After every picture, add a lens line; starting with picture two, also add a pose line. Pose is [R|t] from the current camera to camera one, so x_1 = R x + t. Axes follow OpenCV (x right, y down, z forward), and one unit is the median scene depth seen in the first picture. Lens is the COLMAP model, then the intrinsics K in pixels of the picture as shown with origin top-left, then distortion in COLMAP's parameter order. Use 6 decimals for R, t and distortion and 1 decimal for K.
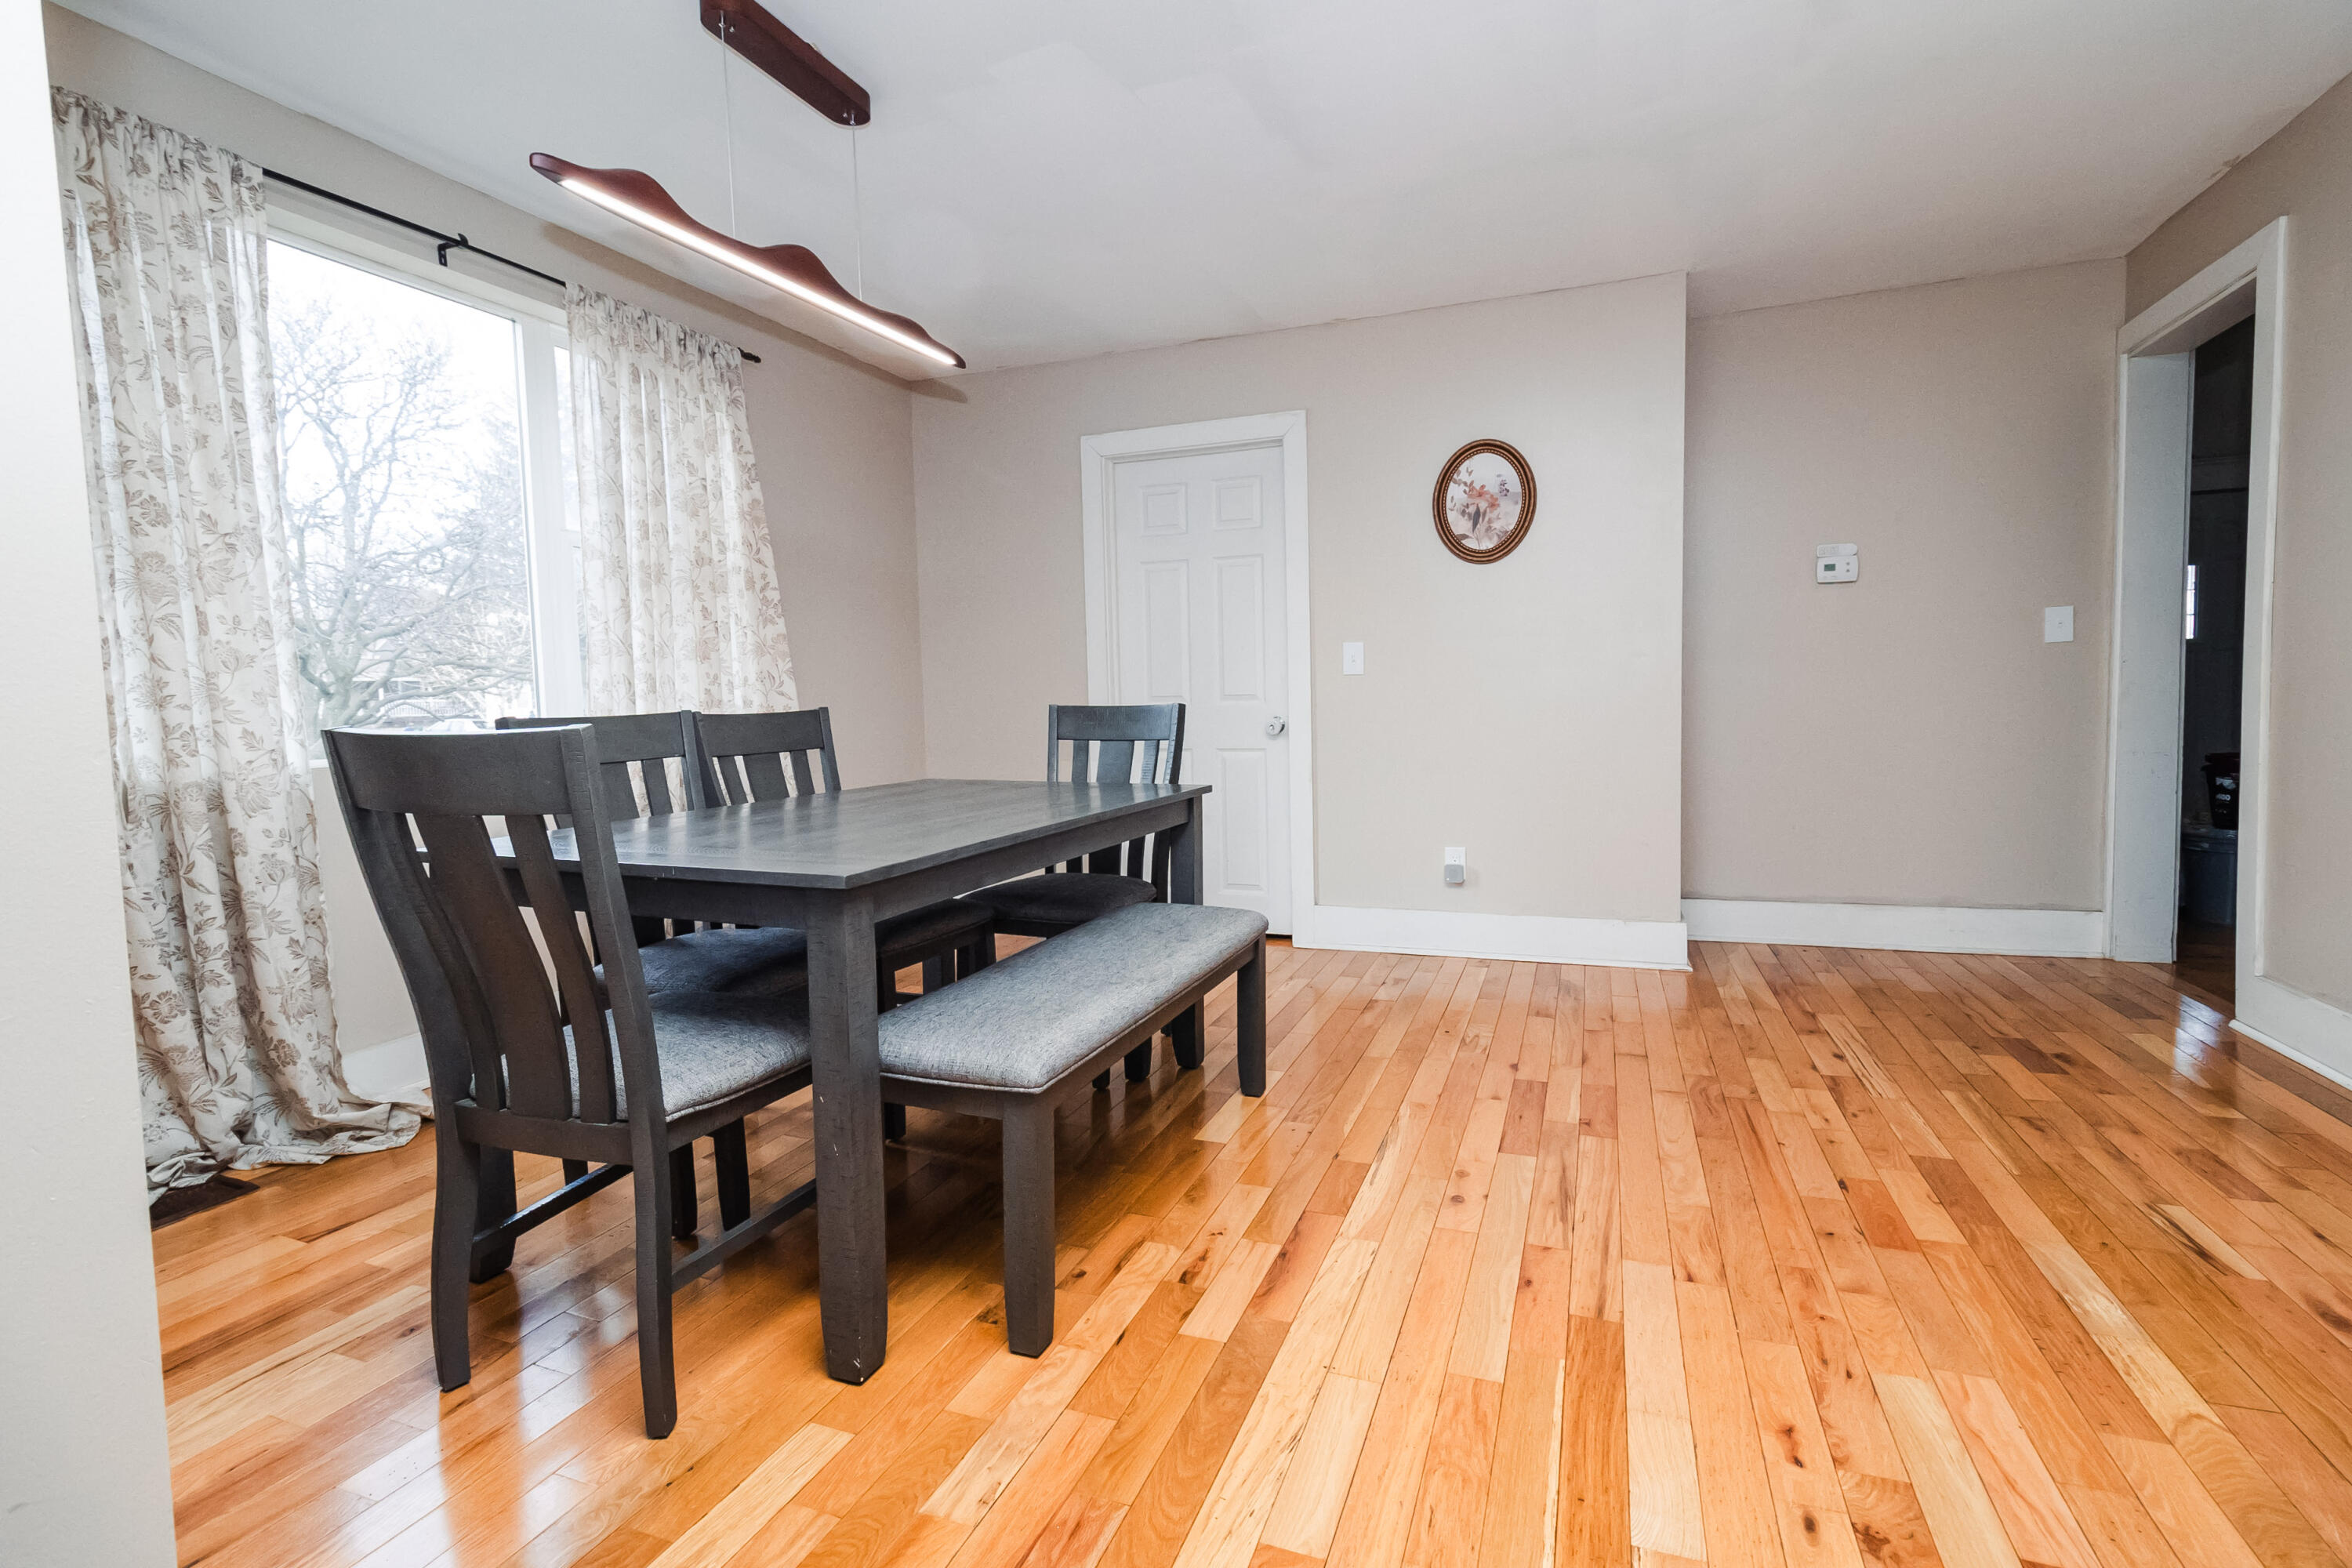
lens RADIAL K [[1078.3, 0, 1181.4], [0, 1078.3, 776.2], [0, 0, 1]] dist [0.003078, 0.000454]
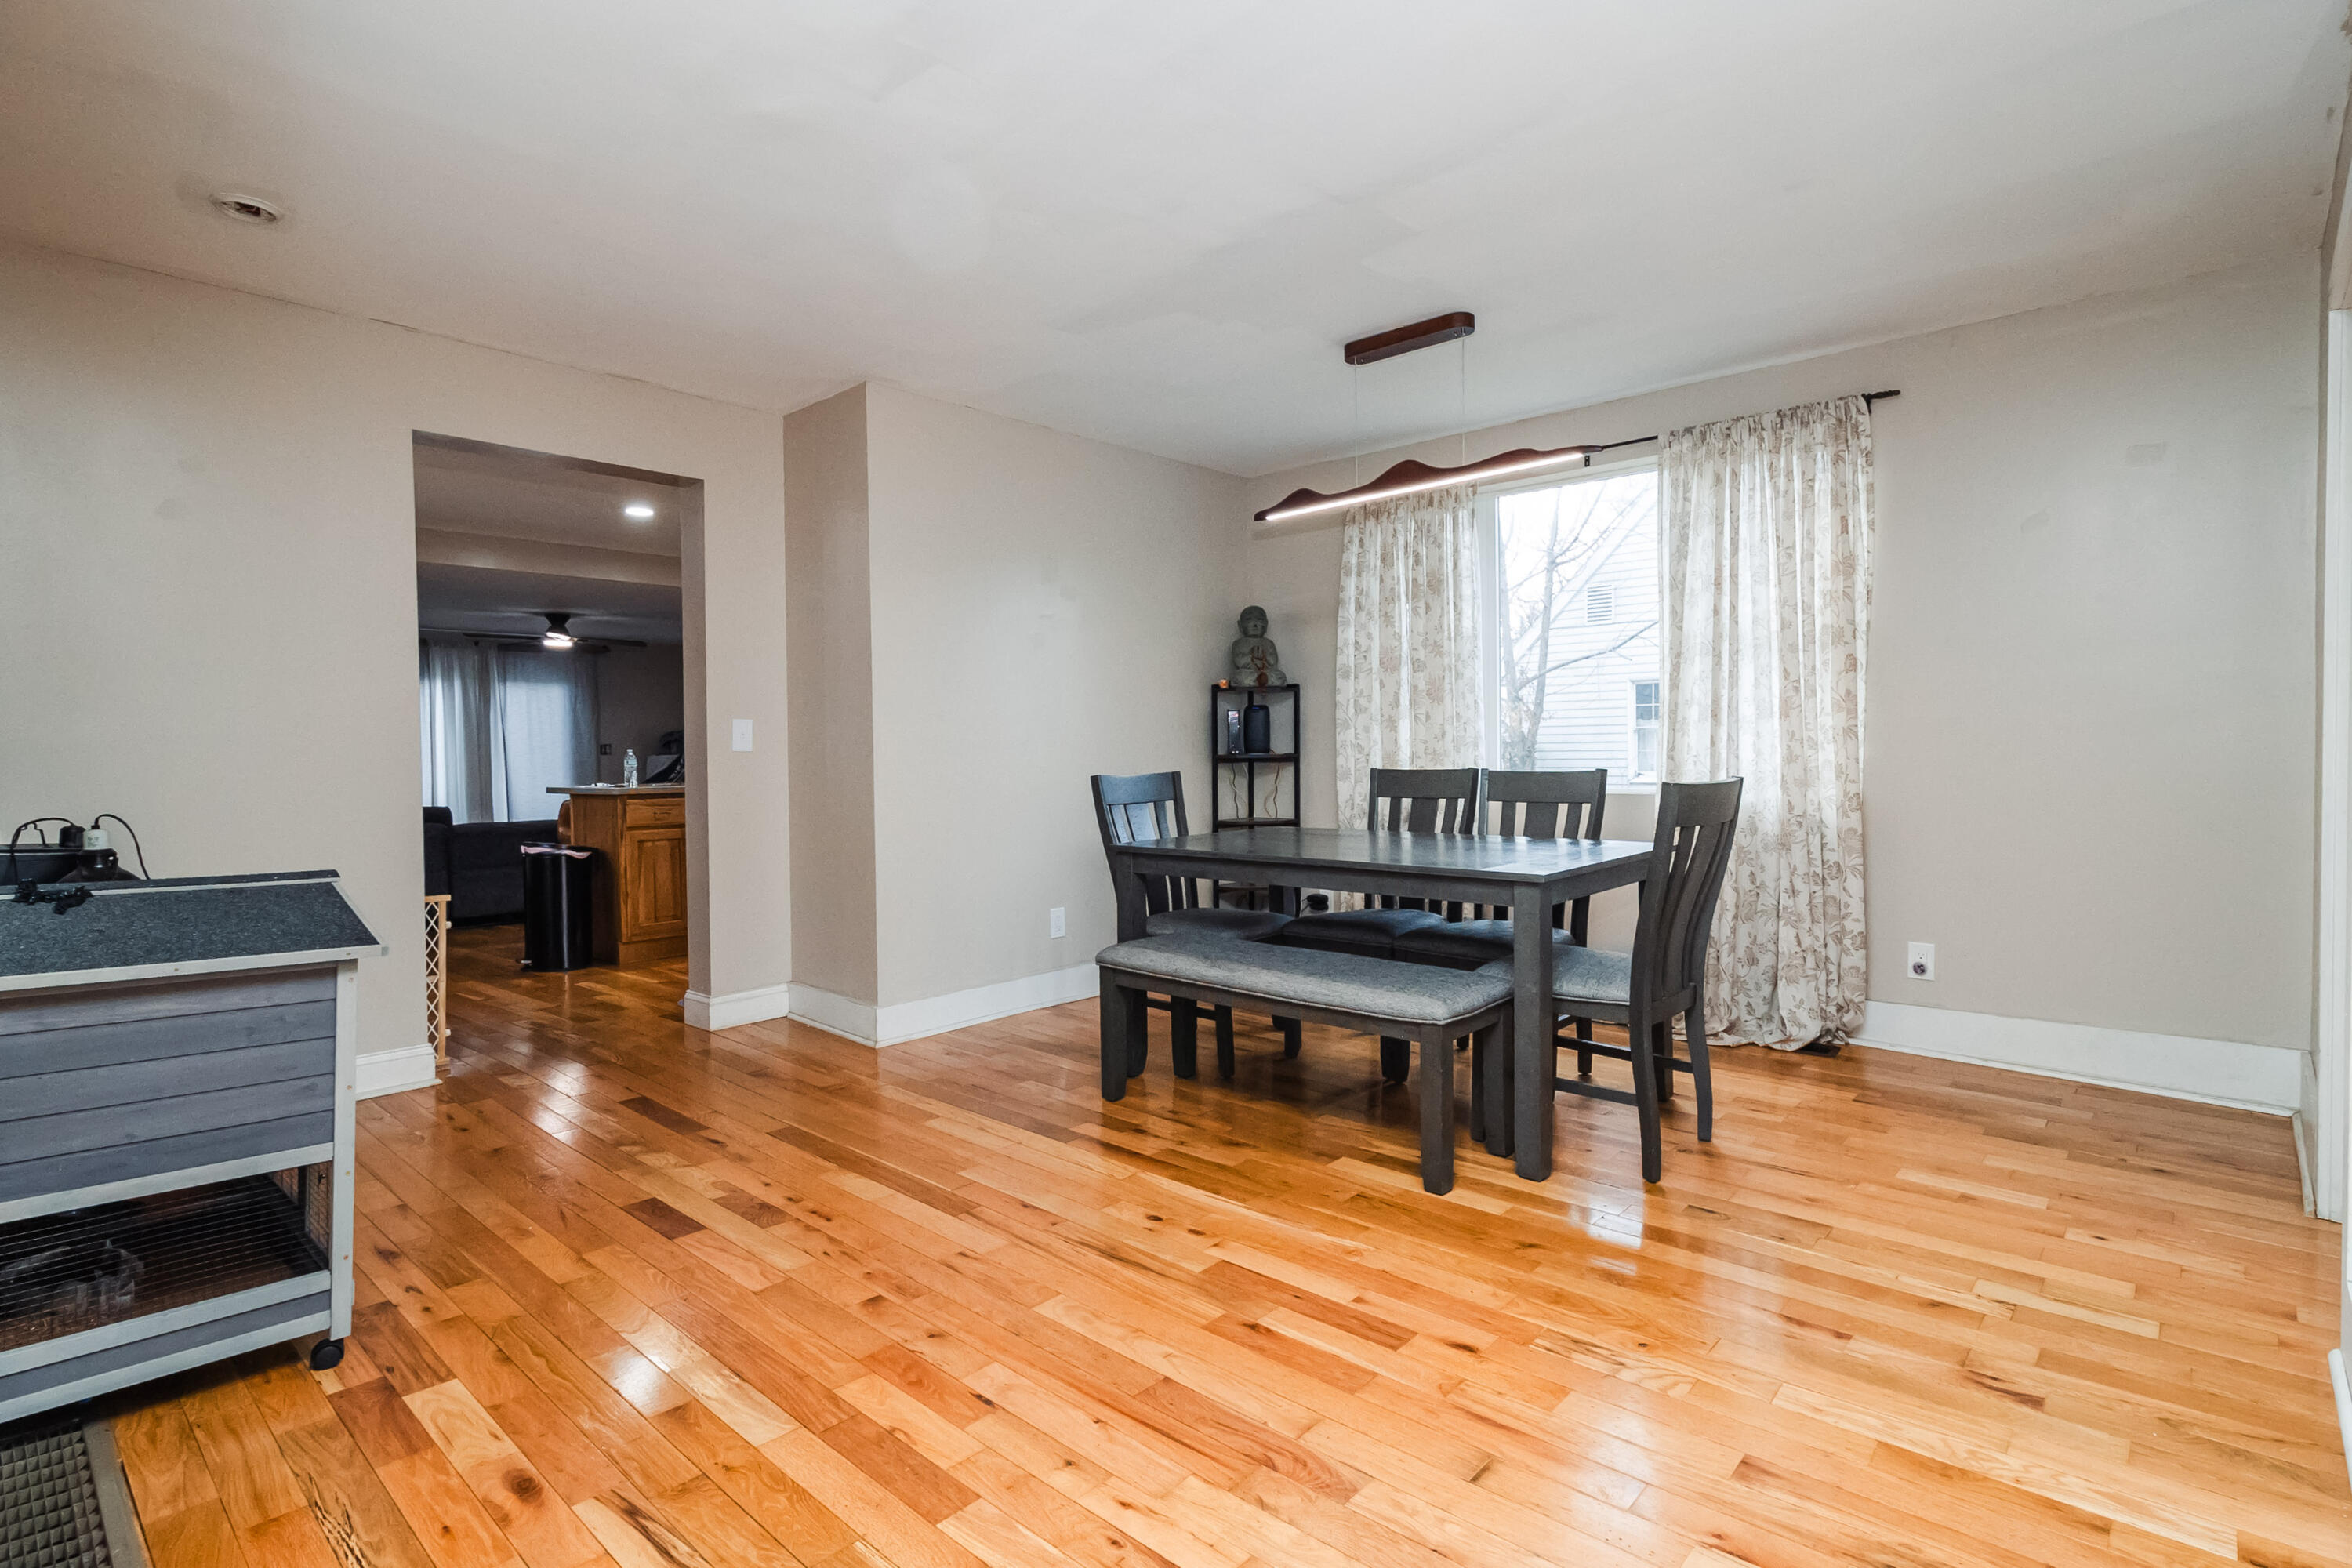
lens RADIAL K [[1078.3, 0, 1181.4], [0, 1078.3, 776.2], [0, 0, 1]] dist [0.003078, 0.000454]
pose [[-0.336987, 0.052494, -0.940045, 1.346295], [-0.051965, 0.995885, 0.074241, -0.172656], [0.940074, 0.073868, -0.332873, 1.415012]]
